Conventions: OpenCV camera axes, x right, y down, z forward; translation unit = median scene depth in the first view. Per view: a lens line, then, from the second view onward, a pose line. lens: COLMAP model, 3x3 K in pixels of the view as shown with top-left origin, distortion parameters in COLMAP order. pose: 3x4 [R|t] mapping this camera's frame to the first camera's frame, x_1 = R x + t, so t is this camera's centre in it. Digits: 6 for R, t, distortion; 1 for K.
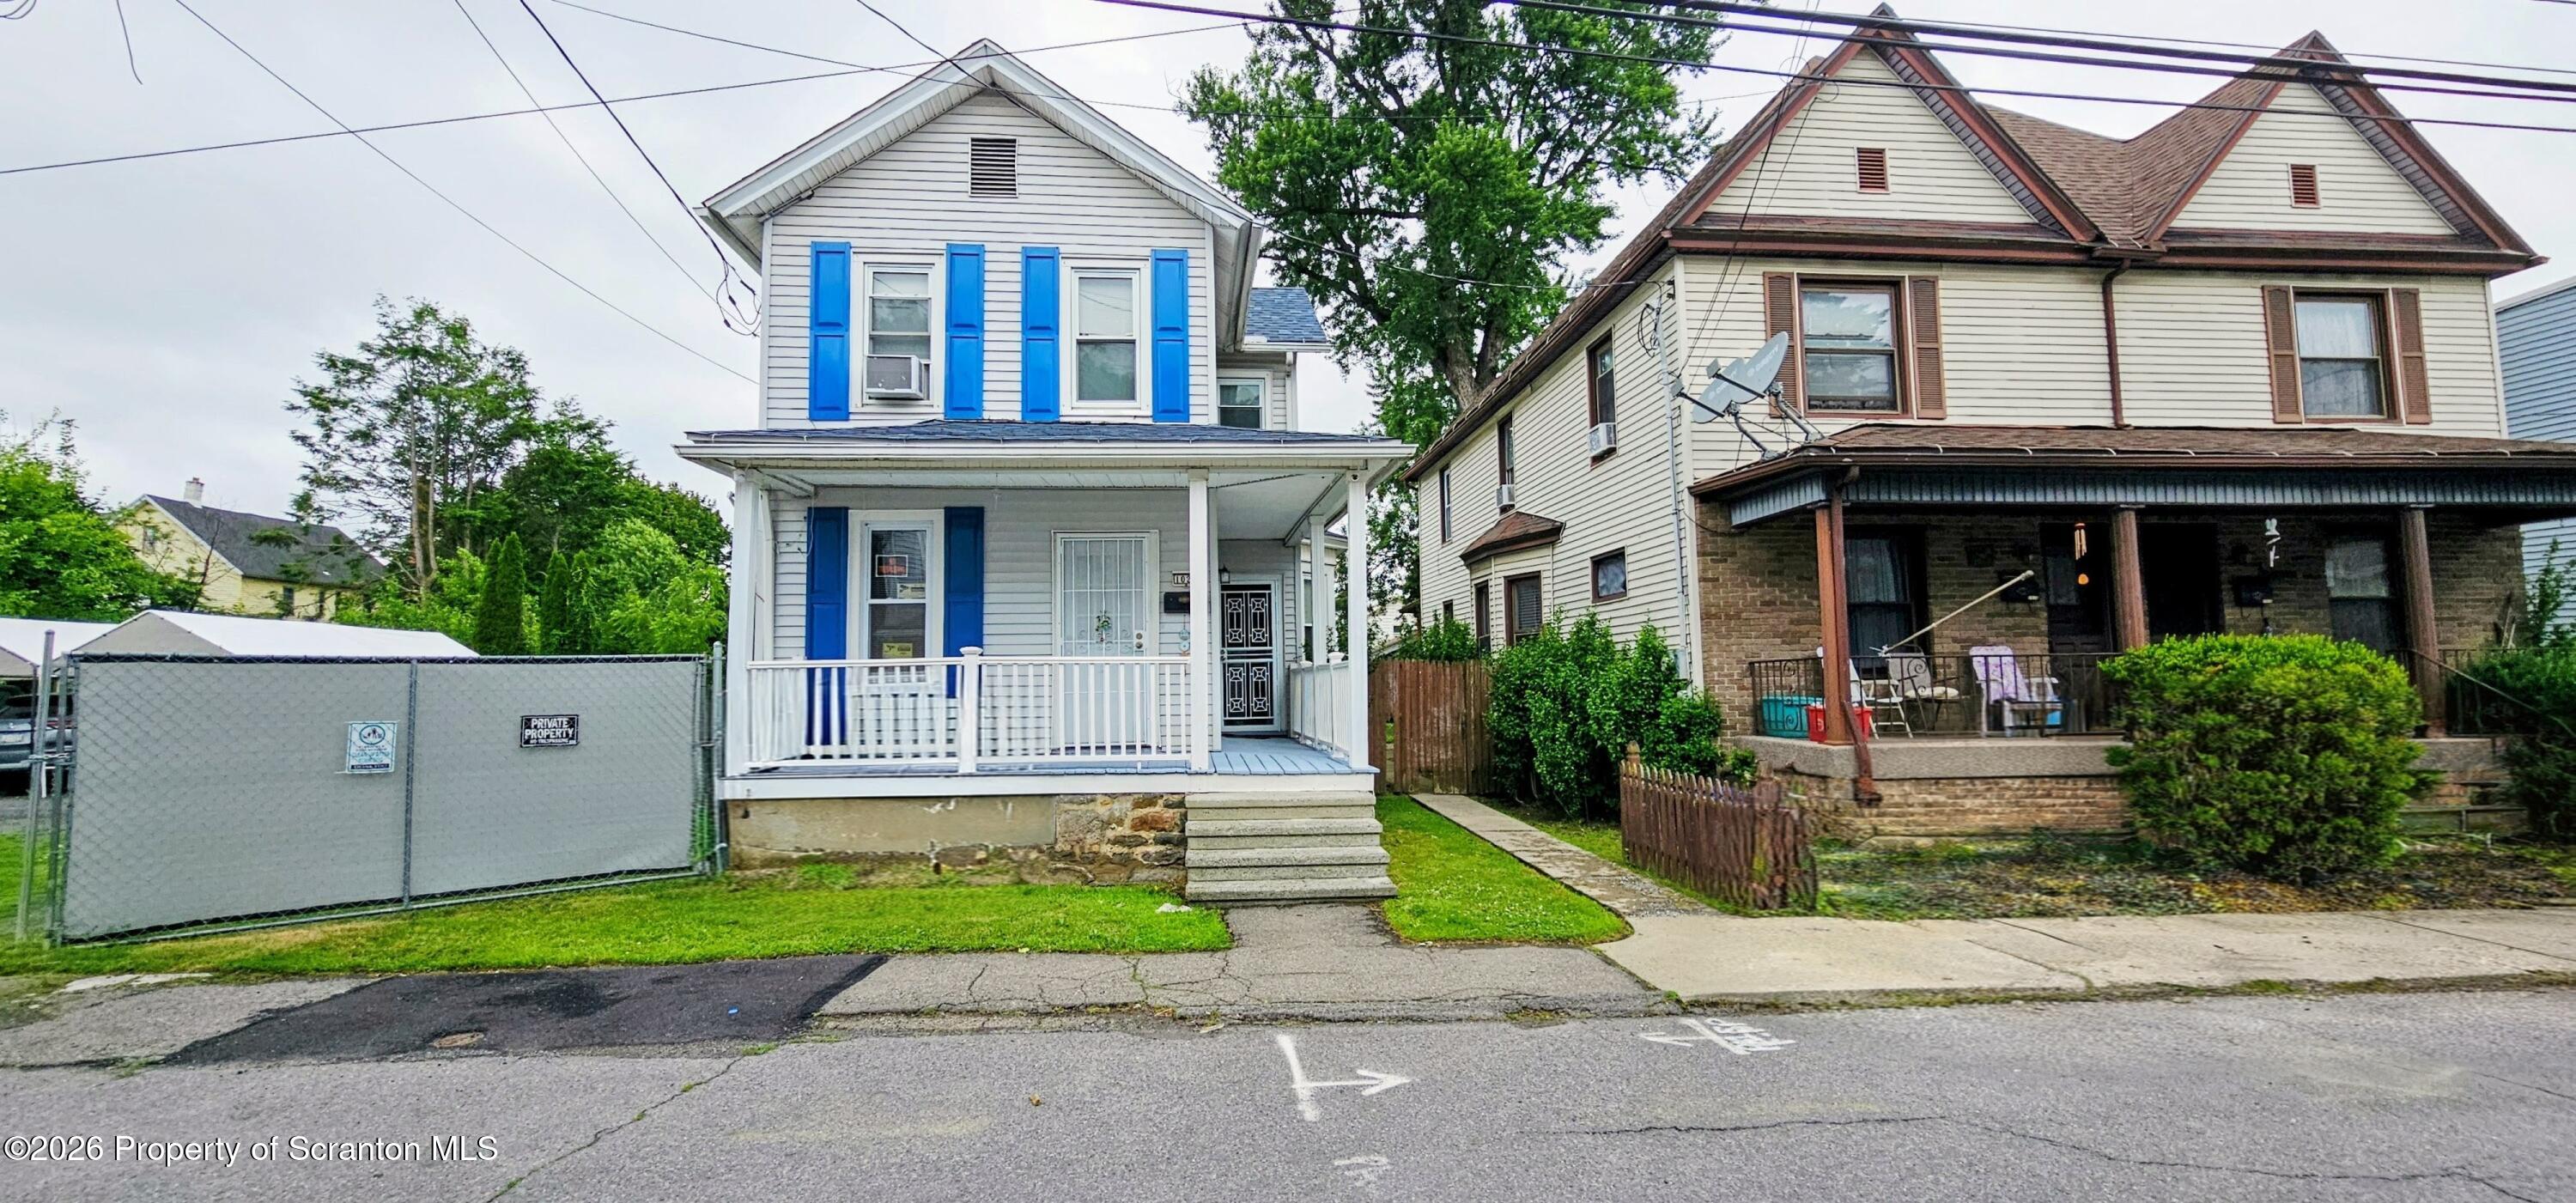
lens RADIAL K [[1050.1, 0, 1289.6], [0, 1050.1, 606.8], [0, 0, 1]] dist [-0.002184, -0.000415]
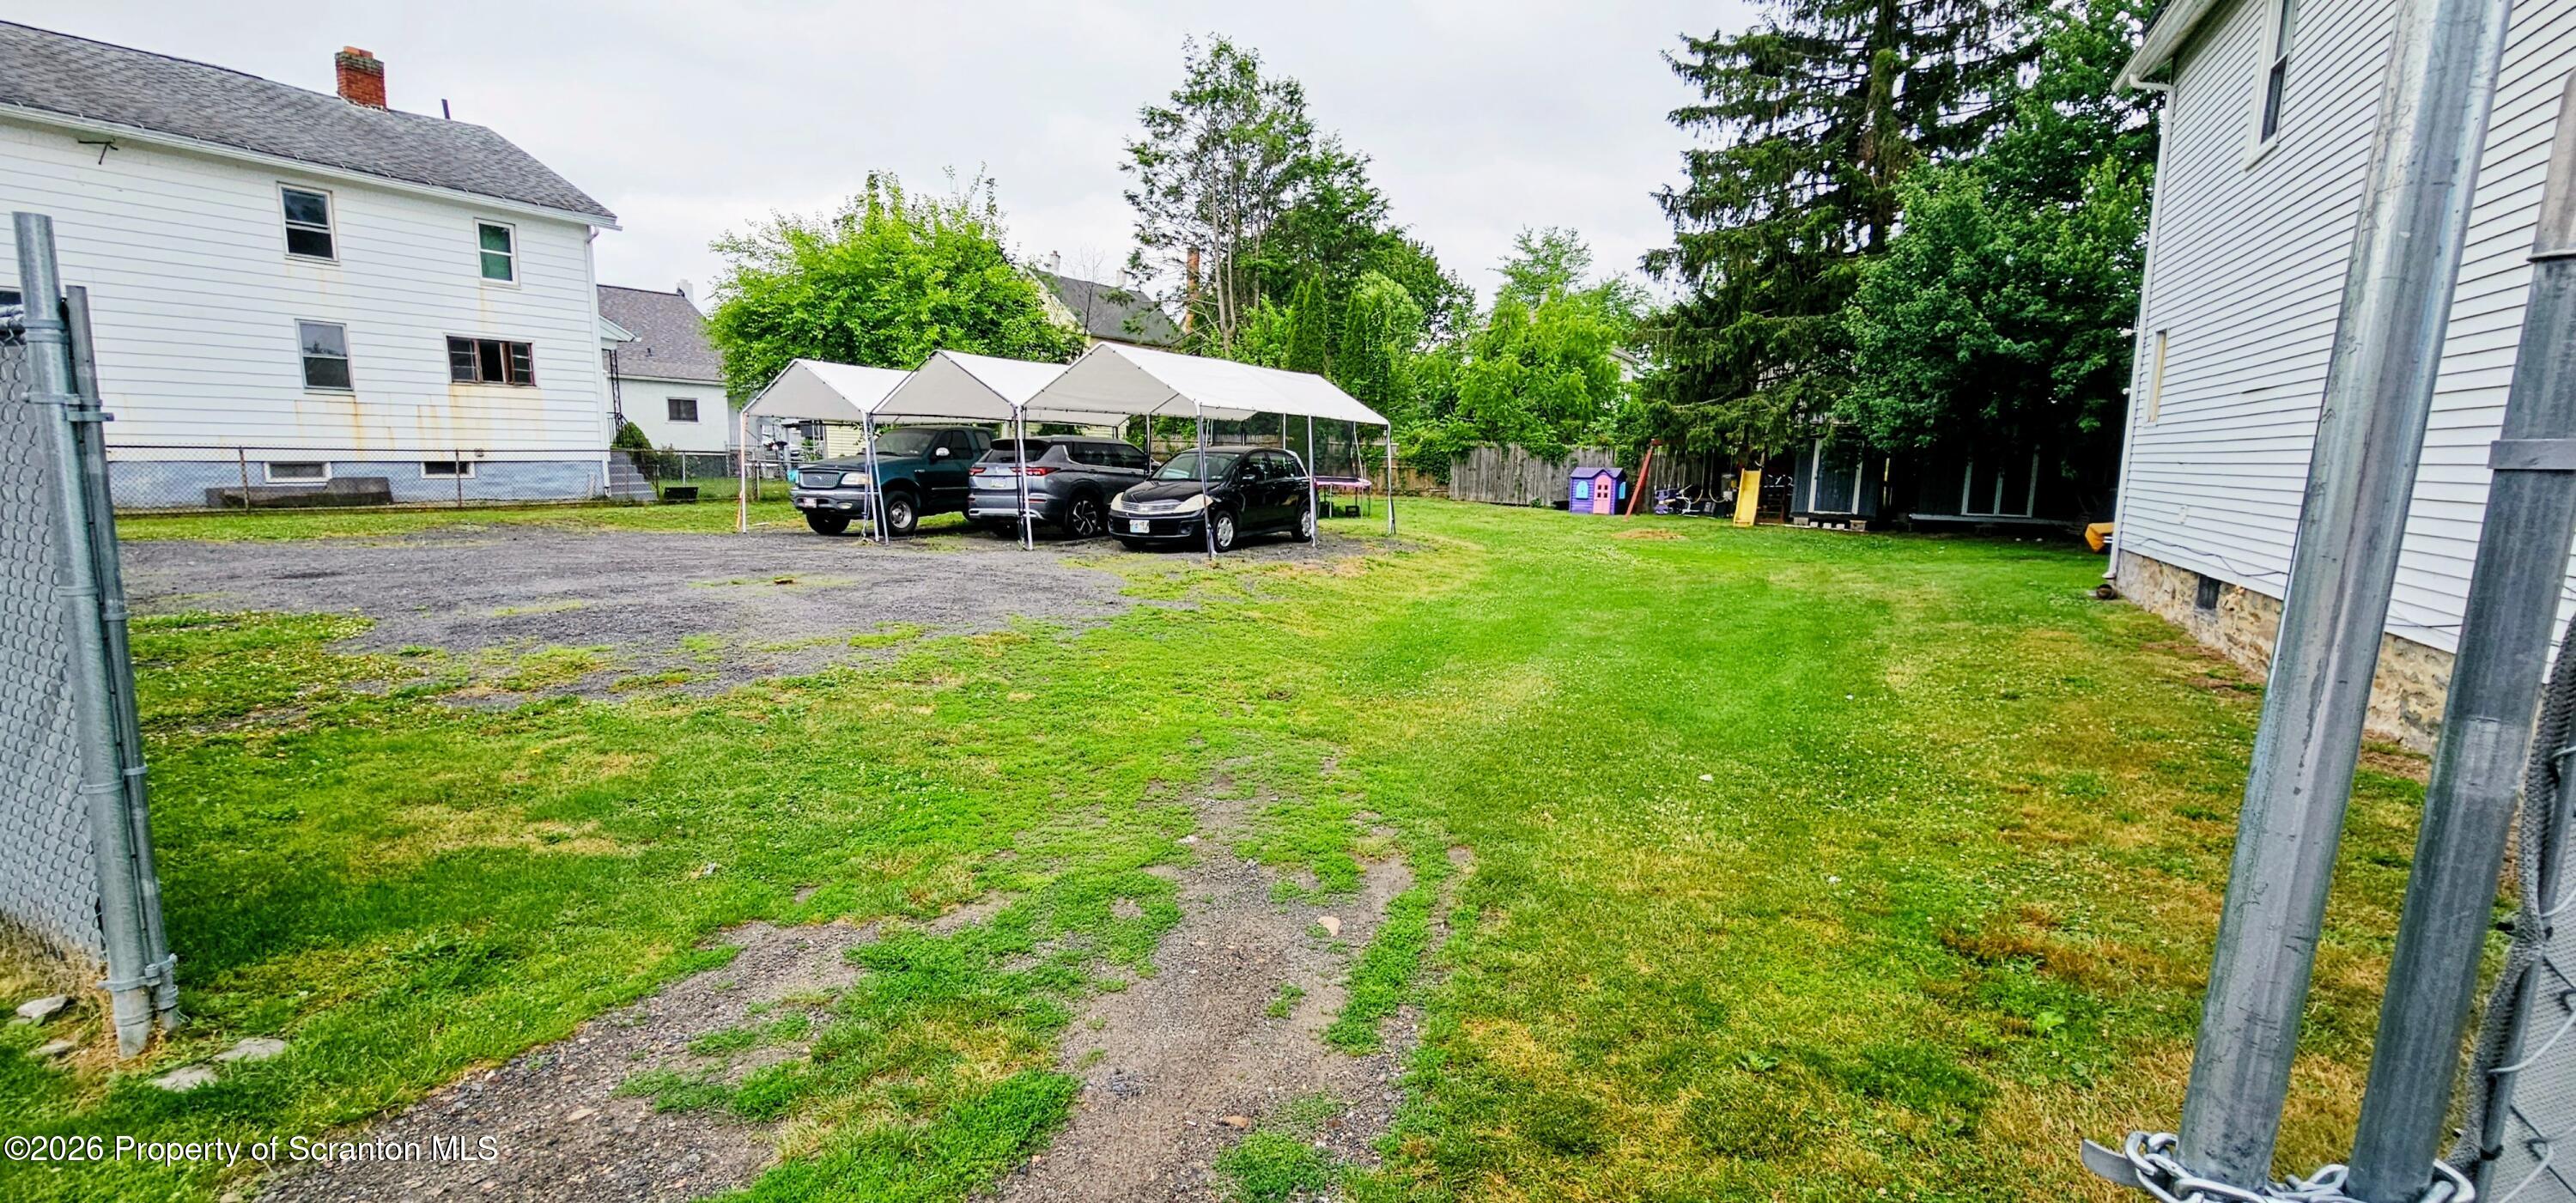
lens RADIAL K [[1064.2, 0, 1293.3], [0, 1064.2, 615.6], [0, 0, 1]] dist [-0.007122, -0.000262]
pose [[0.835802, 0.114339, -0.536993, -0.172493], [0.012923, 0.973706, 0.227440, 0.009322], [0.548879, -0.197035, 0.812348, 0.124356]]
